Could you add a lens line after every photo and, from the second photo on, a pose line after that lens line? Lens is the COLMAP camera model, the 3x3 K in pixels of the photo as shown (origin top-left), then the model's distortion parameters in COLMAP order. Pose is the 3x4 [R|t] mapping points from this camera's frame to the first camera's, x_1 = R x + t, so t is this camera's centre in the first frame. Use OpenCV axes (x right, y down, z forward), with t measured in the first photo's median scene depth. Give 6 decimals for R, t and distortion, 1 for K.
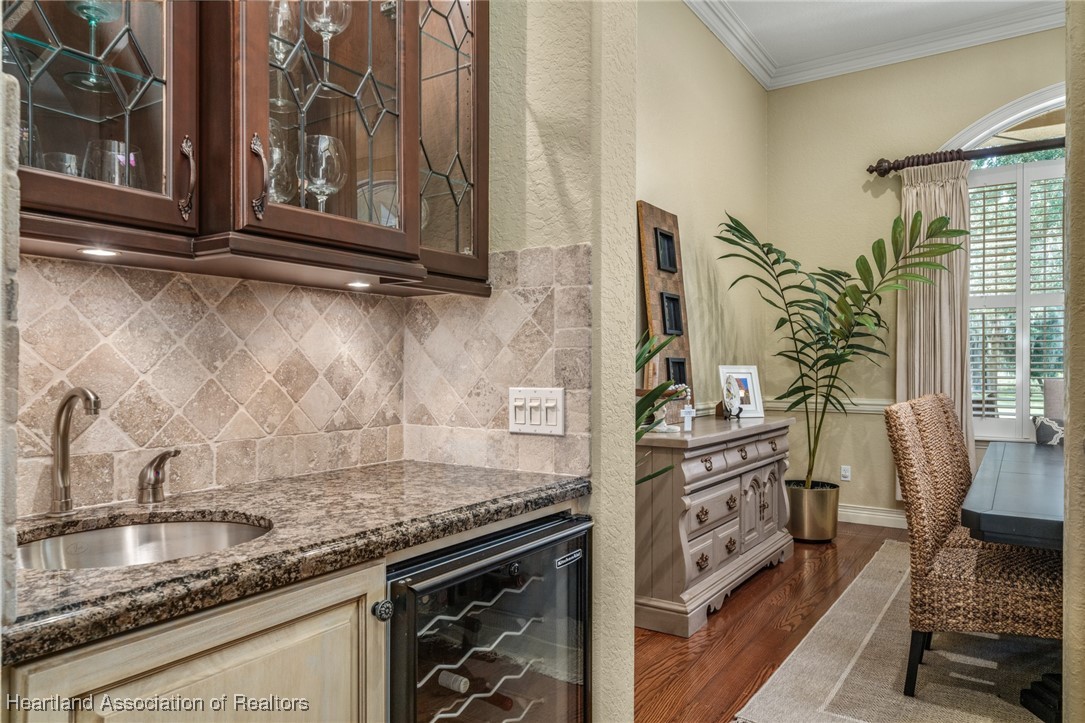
lens RADIAL K [[737.6, 0, 540.2], [0, 737.6, 364.1], [0, 0, 1]] dist [0.008973, 0.001407]
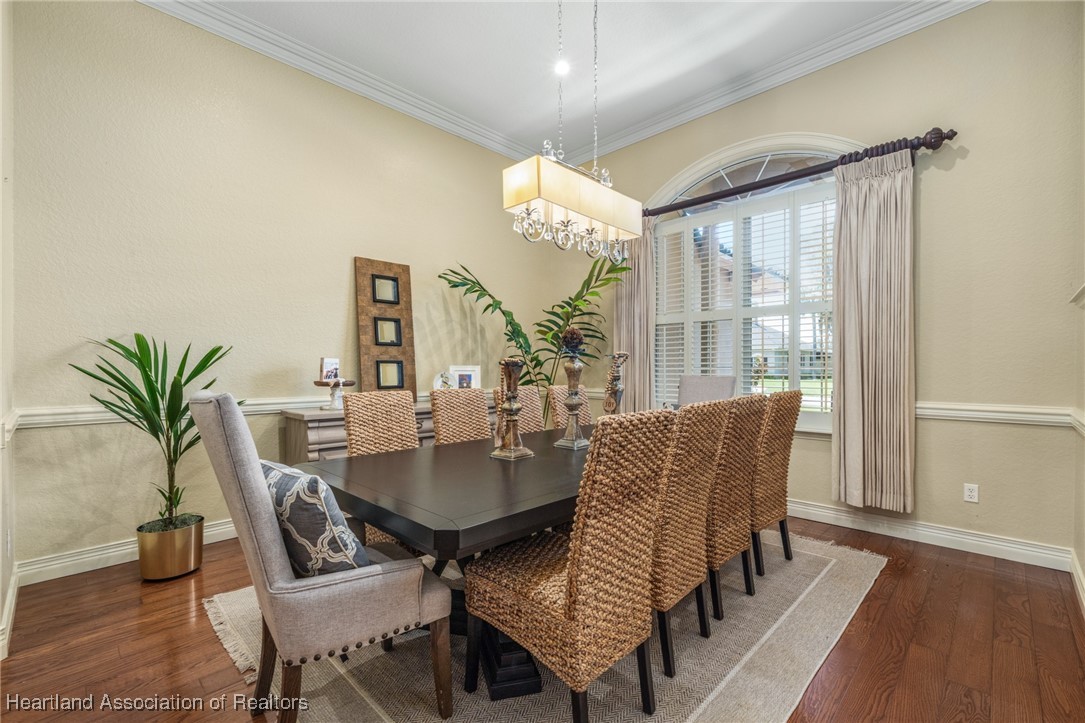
lens RADIAL K [[473.2, 0, 545.2], [0, 473.2, 364.1], [0, 0, 1]] dist [-0.000128, 0.000000]
pose [[0.984597, -0.000310, -0.174842, 0.629374], [0.000201, 1.000000, -0.000643, -0.000145], [0.174842, 0.000598, 0.984596, 0.097960]]
